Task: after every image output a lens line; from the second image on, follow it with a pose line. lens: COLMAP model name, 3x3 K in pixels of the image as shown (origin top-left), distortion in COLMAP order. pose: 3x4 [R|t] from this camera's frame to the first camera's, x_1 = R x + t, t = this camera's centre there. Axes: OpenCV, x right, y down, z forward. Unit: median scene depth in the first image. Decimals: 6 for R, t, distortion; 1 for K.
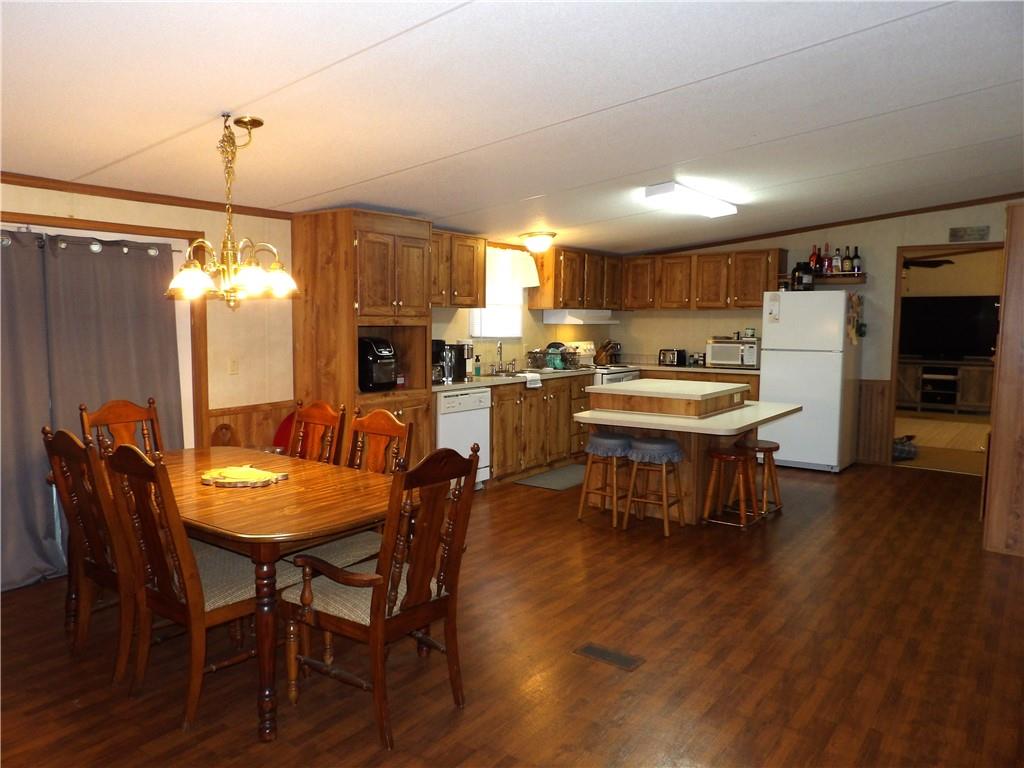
lens RADIAL K [[729.0, 0, 507.8], [0, 729.0, 385.2], [0, 0, 1]] dist [-0.027427, 0.000130]
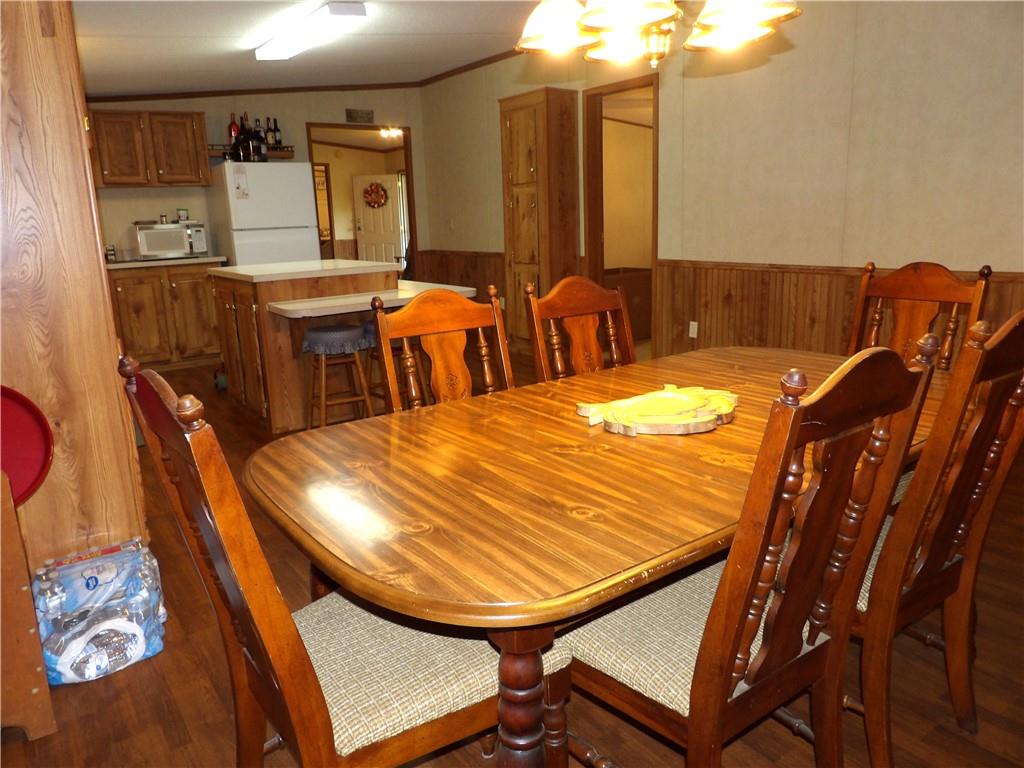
lens RADIAL K [[729.0, 0, 507.8], [0, 729.0, 385.2], [0, 0, 1]] dist [-0.027427, 0.000130]
pose [[0.291629, -0.232815, 0.927766, -0.387323], [0.121922, 0.971063, 0.205356, -0.007036], [-0.948729, 0.053227, 0.311576, 0.406302]]
